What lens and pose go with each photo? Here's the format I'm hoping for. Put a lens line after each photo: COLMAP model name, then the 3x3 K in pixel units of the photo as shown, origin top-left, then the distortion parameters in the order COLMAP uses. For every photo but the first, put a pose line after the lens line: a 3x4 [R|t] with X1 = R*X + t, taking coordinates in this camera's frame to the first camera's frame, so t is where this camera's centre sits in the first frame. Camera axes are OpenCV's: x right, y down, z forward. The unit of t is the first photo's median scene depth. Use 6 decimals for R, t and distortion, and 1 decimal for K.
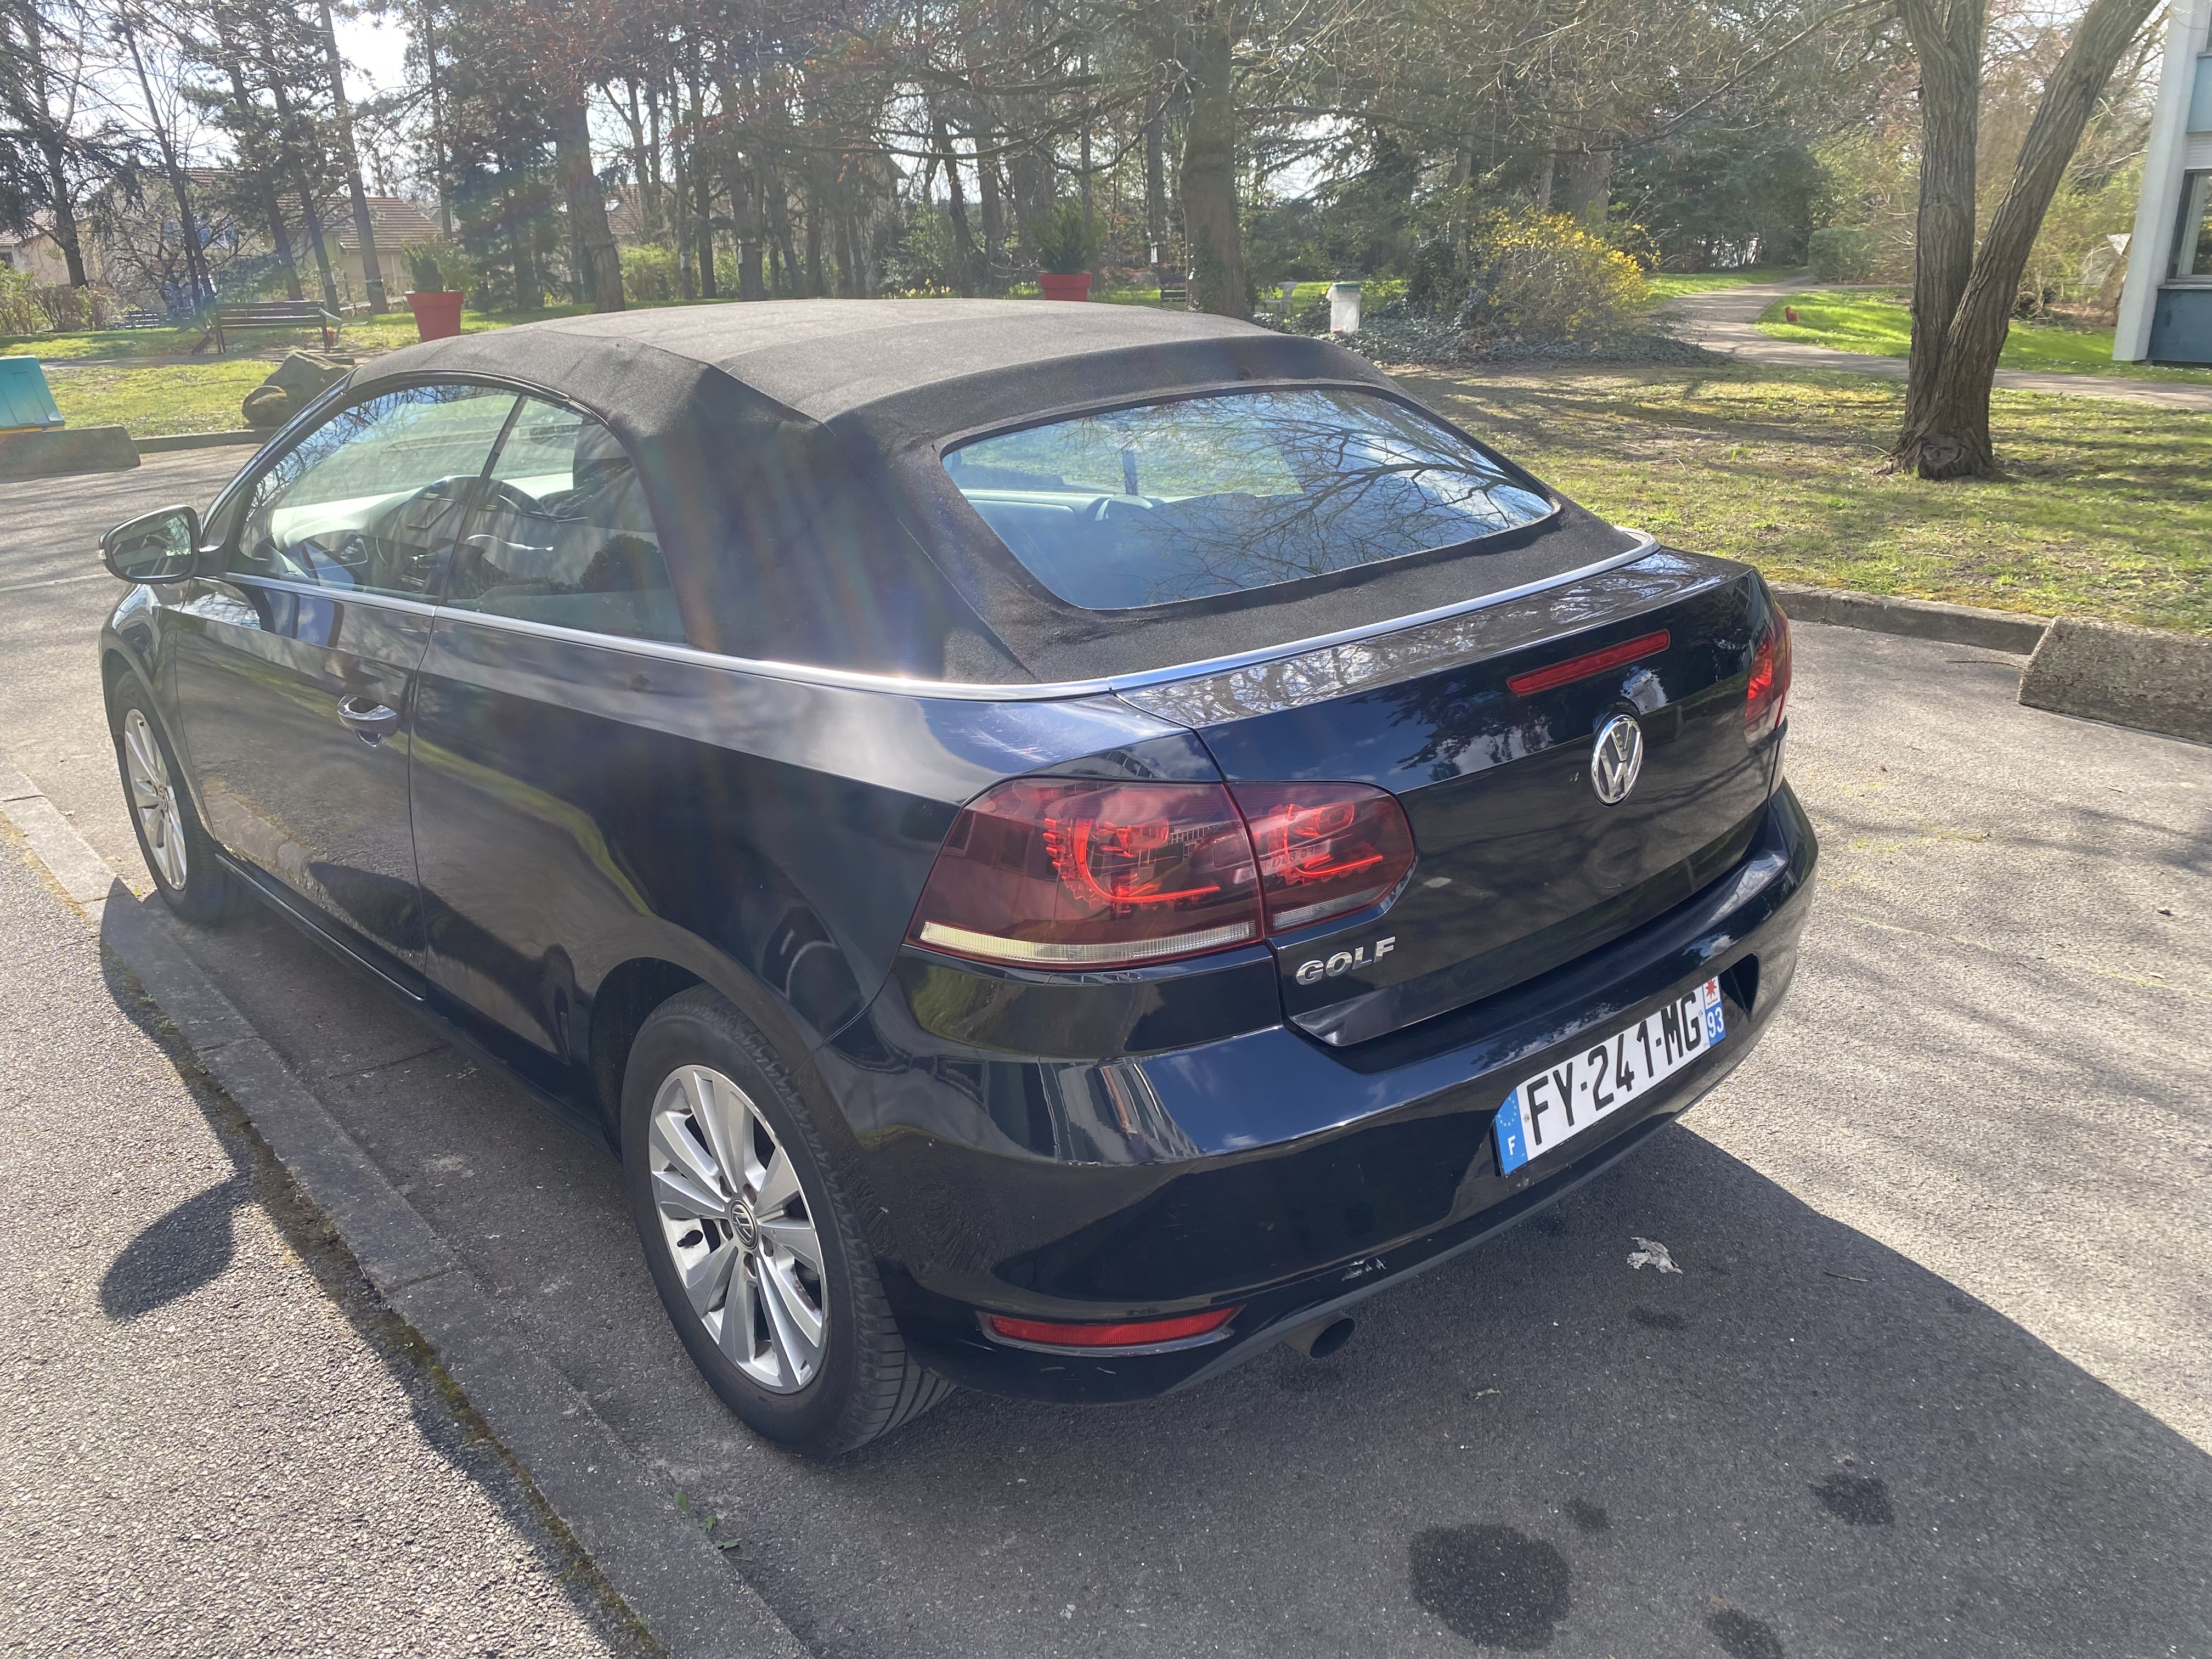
lens RADIAL K [[1667.4, 0, 1106.0], [0, 1667.4, 829.5], [0, 0, 1]] dist [0.003573, 0.005464]
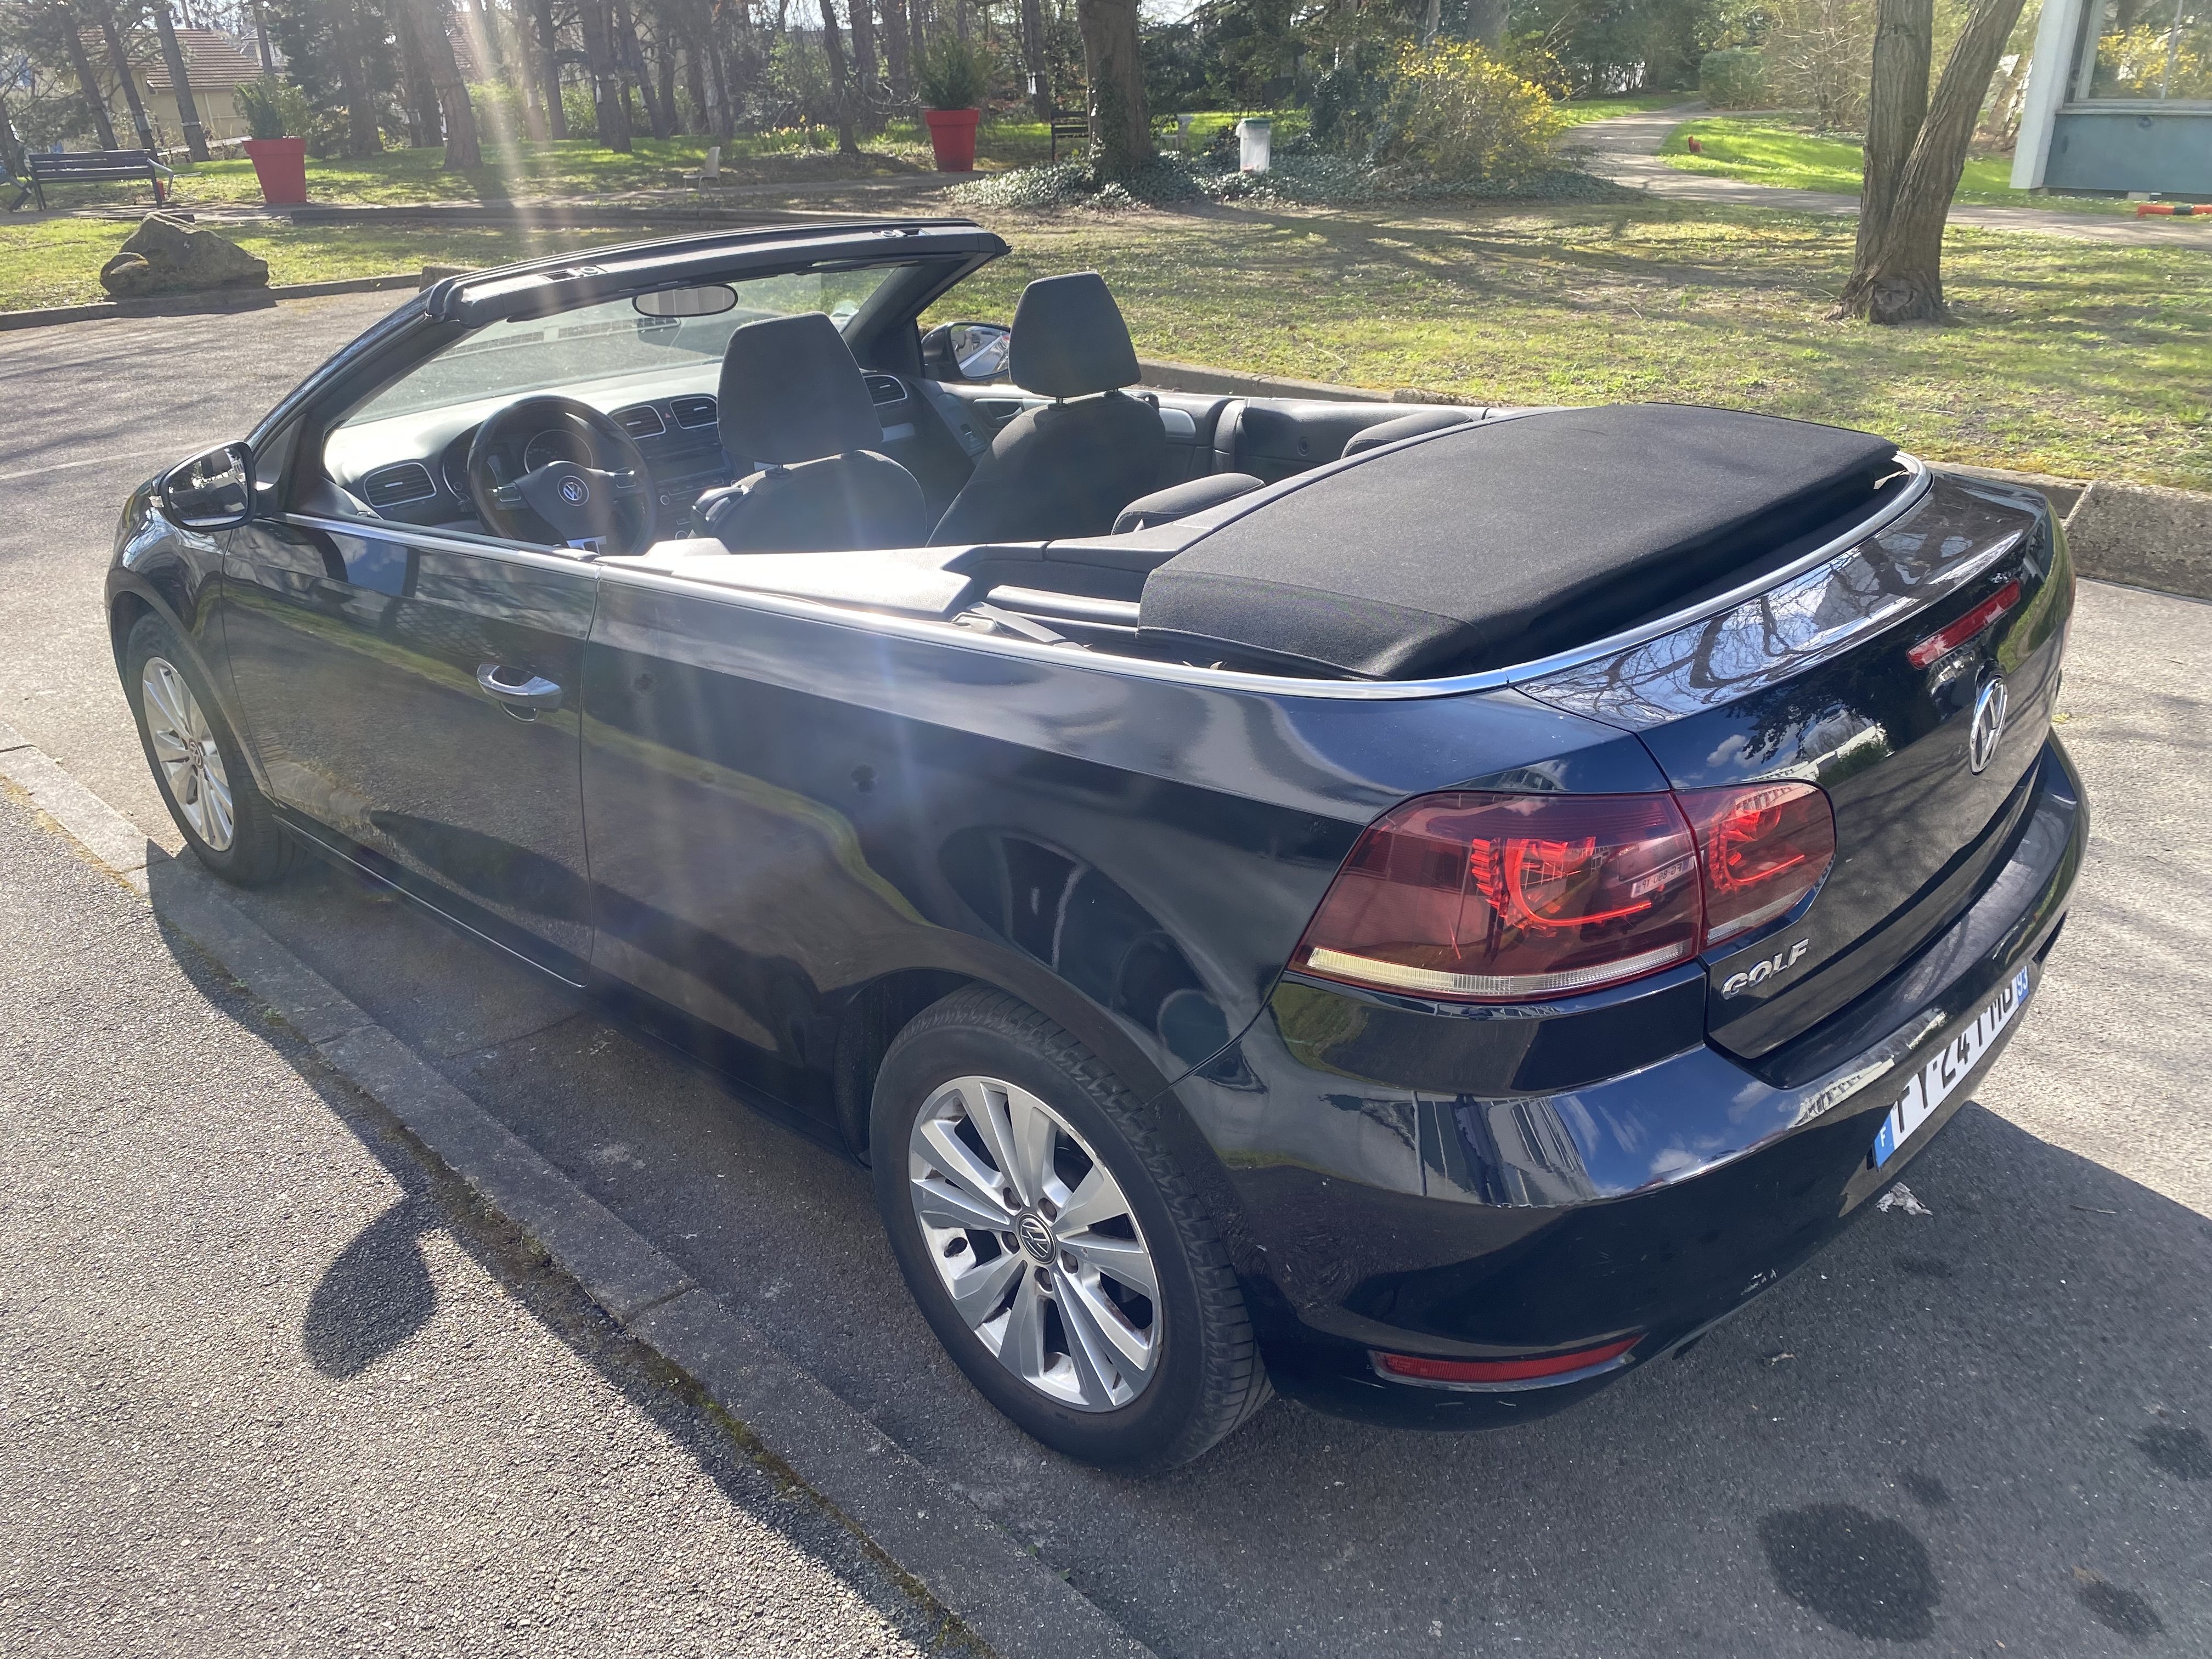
lens RADIAL K [[1674.7, 0, 1106.0], [0, 1674.7, 829.5], [0, 0, 1]] dist [0.008263, -0.004382]
pose [[0.997130, -0.039615, 0.064524, -0.195090], [0.033870, 0.995561, 0.087816, -0.063818], [-0.067717, -0.085378, 0.994045, 0.065532]]
